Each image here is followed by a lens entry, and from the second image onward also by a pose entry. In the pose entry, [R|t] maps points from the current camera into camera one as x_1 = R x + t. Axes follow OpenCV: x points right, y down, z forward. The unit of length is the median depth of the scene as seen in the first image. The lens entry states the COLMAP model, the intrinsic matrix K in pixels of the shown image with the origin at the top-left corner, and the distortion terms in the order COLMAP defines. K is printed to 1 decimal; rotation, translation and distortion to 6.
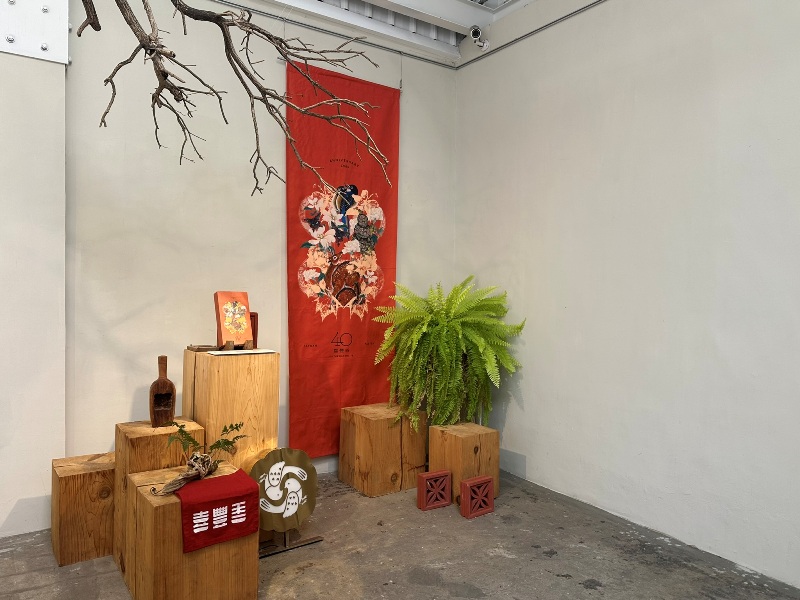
lens RADIAL K [[555.7, 0, 399.4], [0, 555.7, 299.0], [0, 0, 1]] dist [0.020861, -0.007128]
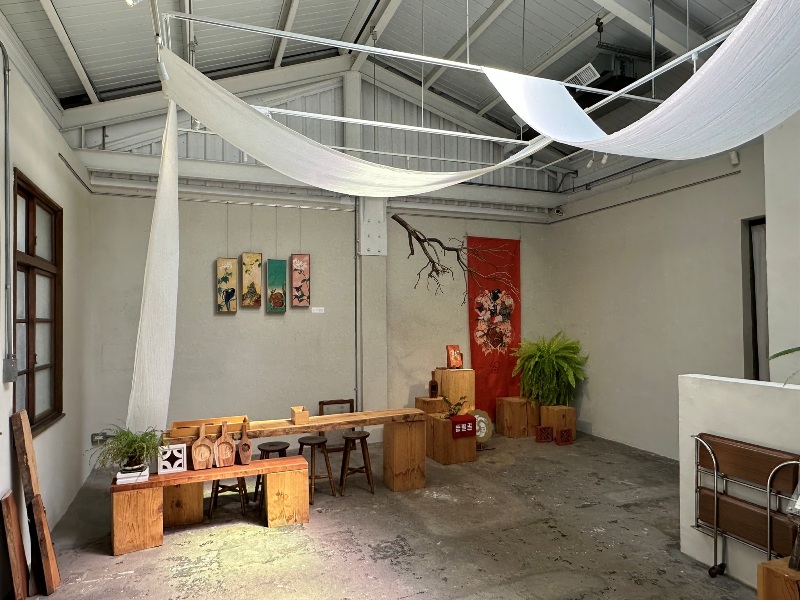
lens RADIAL K [[511.5, 0, 397.4], [0, 511.5, 305.4], [0, 0, 1]] dist [-0.004976, 0.000172]
pose [[0.975367, -0.031138, -0.218379, -0.038099], [0.021066, 0.998611, -0.048300, -0.065060], [0.219580, 0.042510, 0.974668, -0.967126]]
